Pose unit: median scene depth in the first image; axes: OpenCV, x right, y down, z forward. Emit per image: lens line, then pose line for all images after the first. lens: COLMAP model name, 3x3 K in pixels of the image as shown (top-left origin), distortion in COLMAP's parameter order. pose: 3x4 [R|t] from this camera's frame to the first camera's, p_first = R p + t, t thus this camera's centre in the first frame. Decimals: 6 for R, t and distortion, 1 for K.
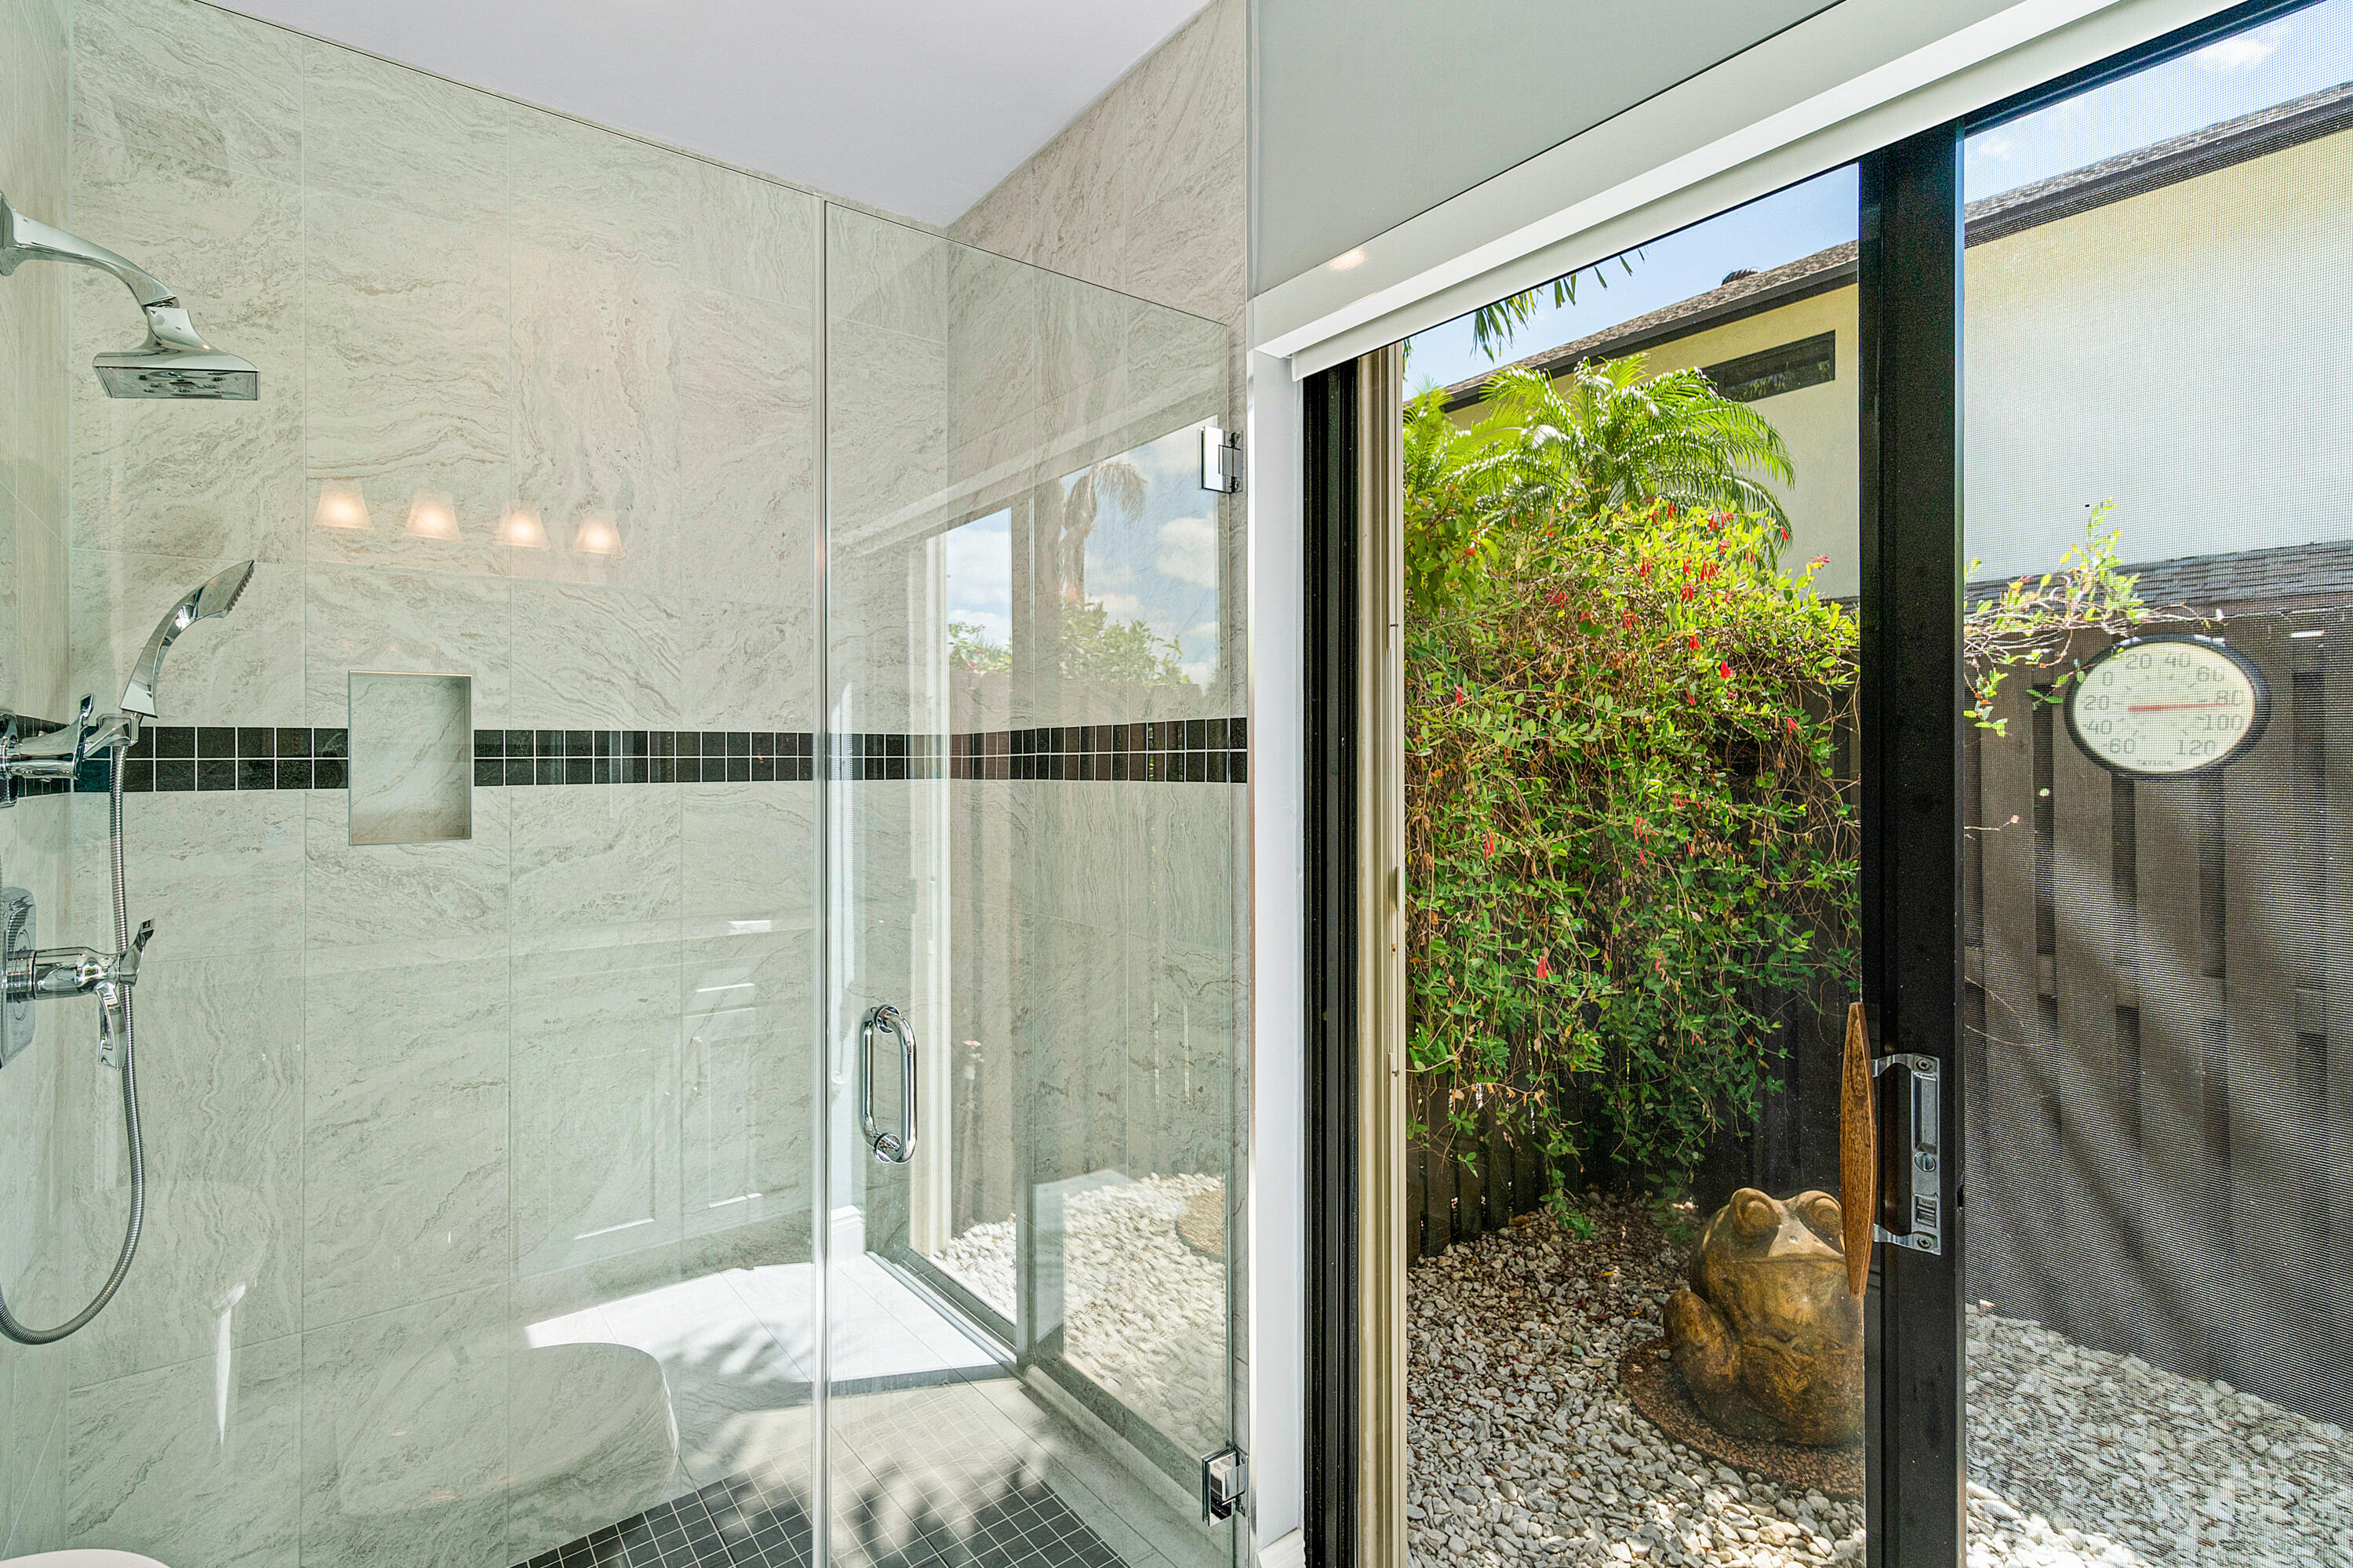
lens RADIAL K [[1047.2, 0, 1169.8], [0, 1047.2, 780.8], [0, 0, 1]] dist [-0.005374, -0.002032]
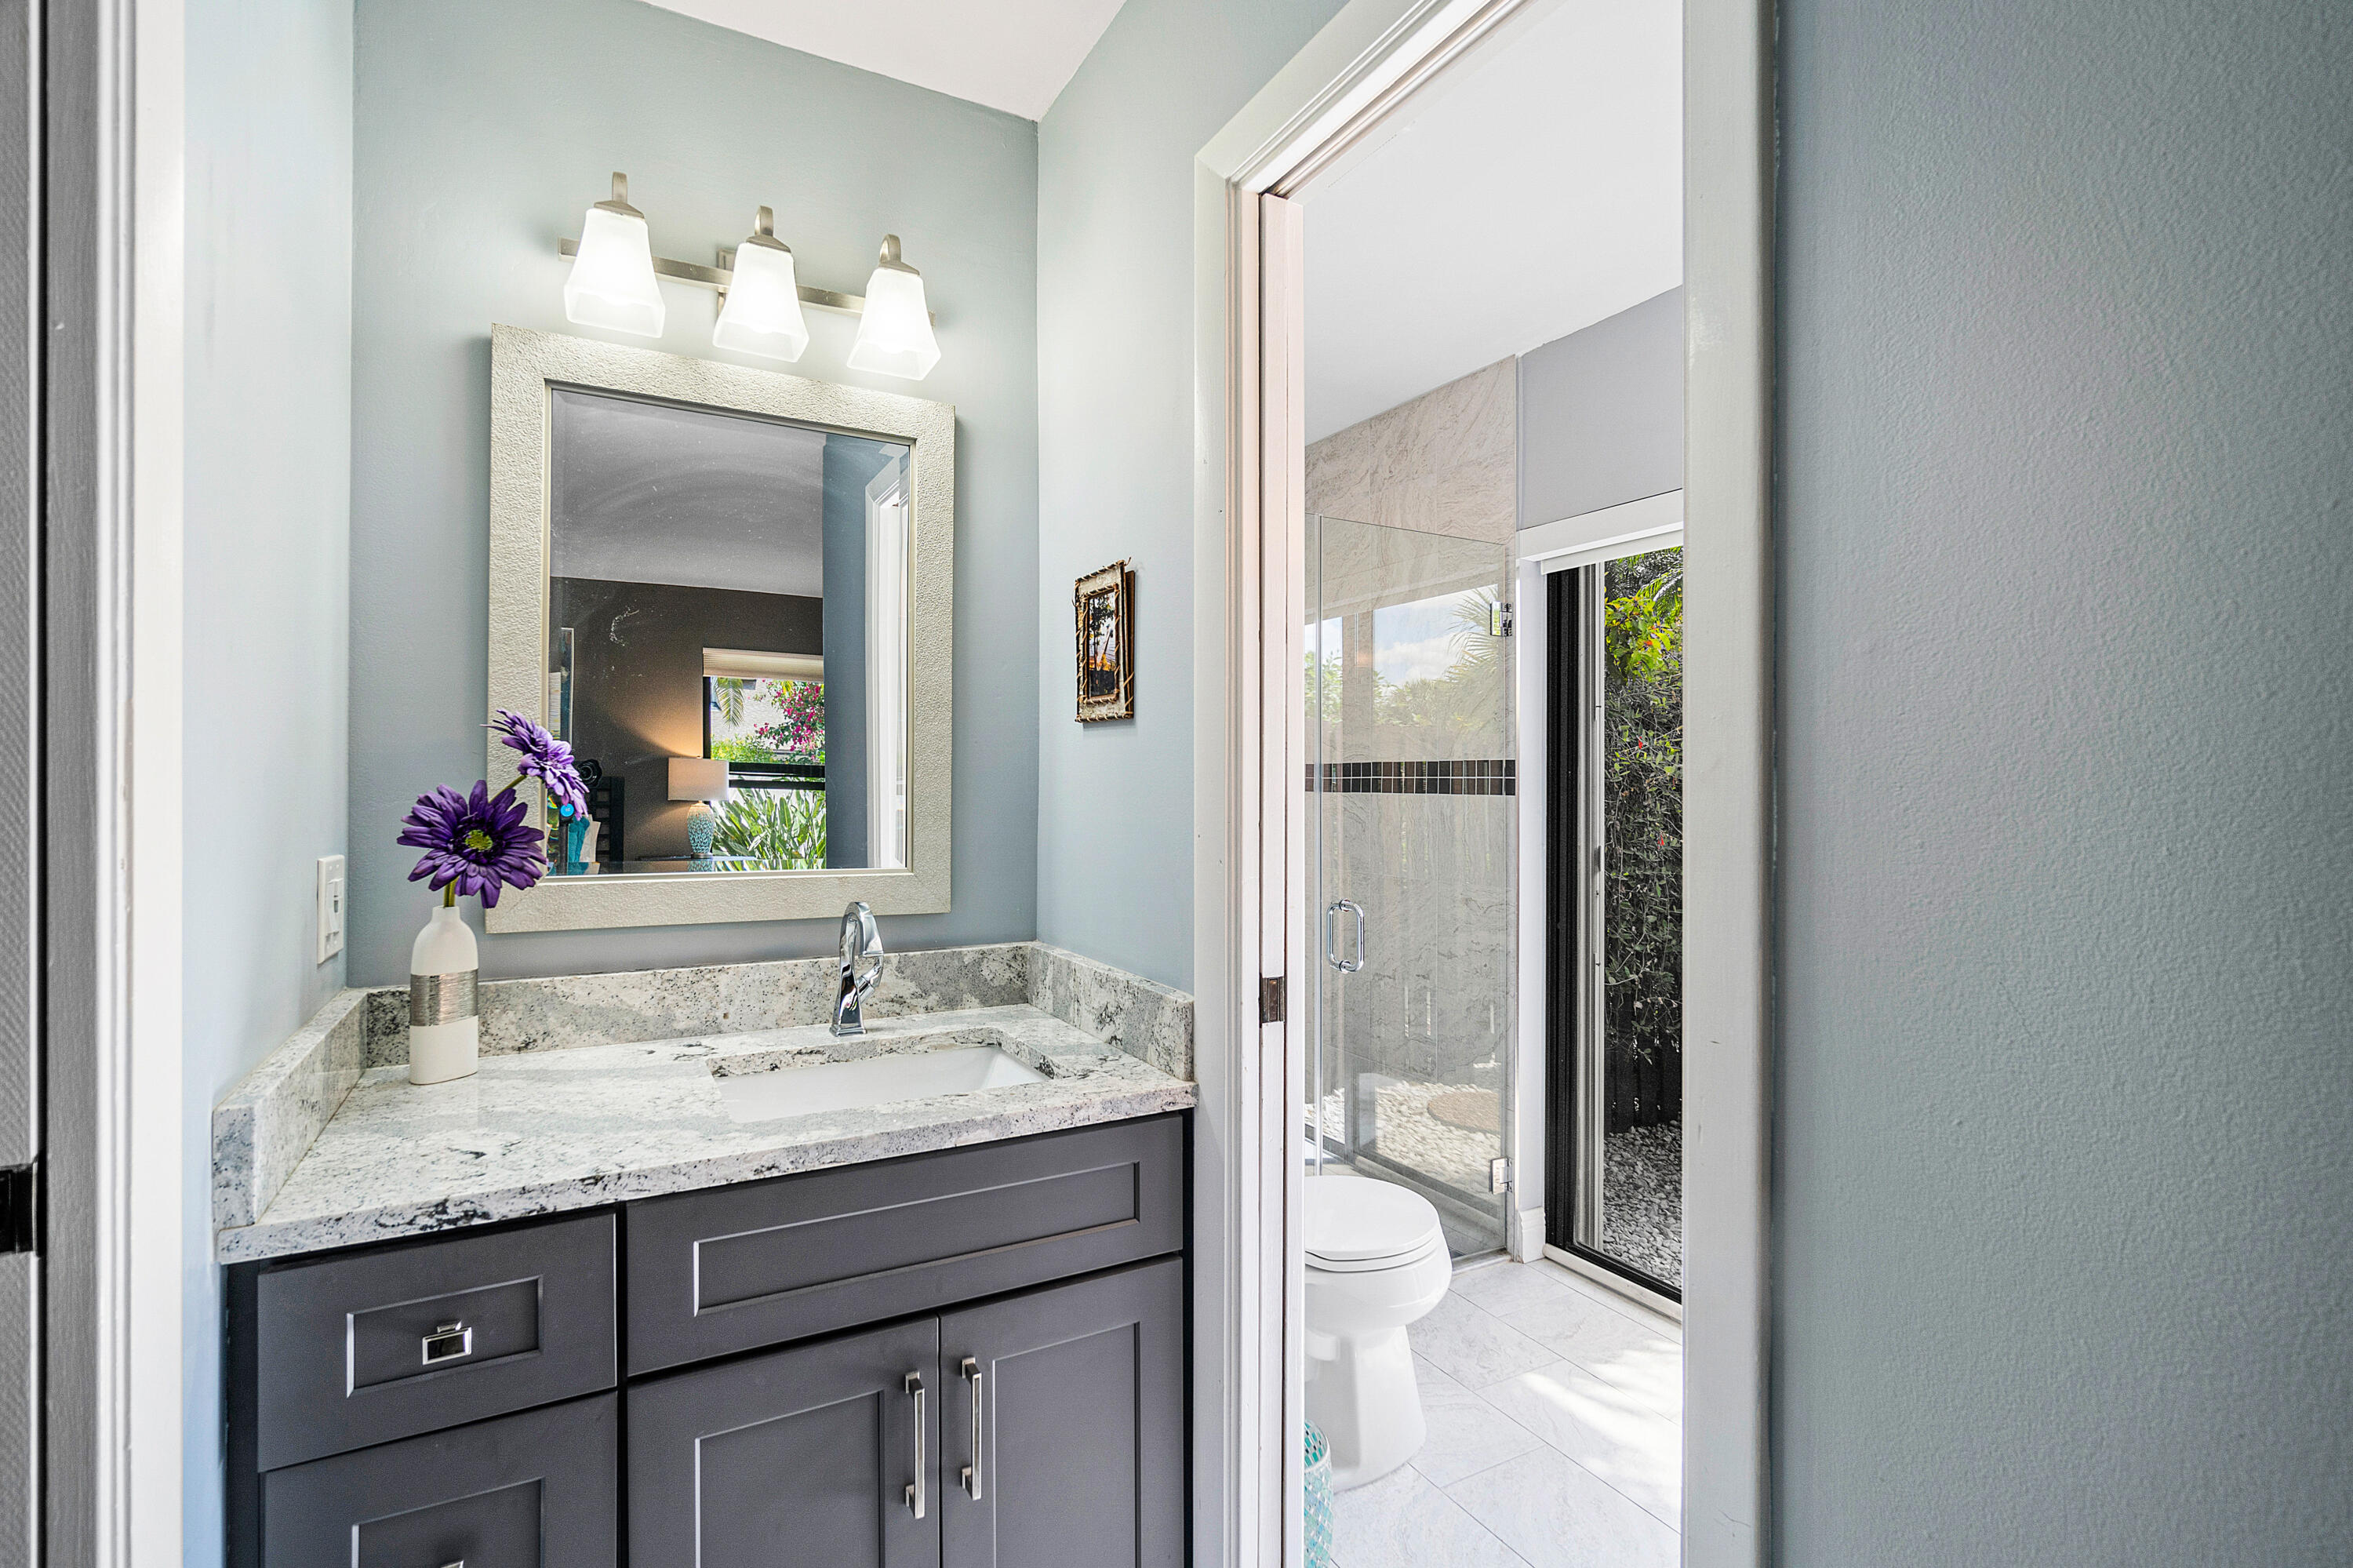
lens RADIAL K [[1047.2, 0, 1184.4], [0, 1047.2, 769.4], [0, 0, 1]] dist [-0.005374, -0.002032]
pose [[0.988236, 0.011580, -0.152498, -0.156503], [-0.015955, 0.999495, -0.027494, 0.011176], [0.152102, 0.029604, 0.987921, -0.643682]]
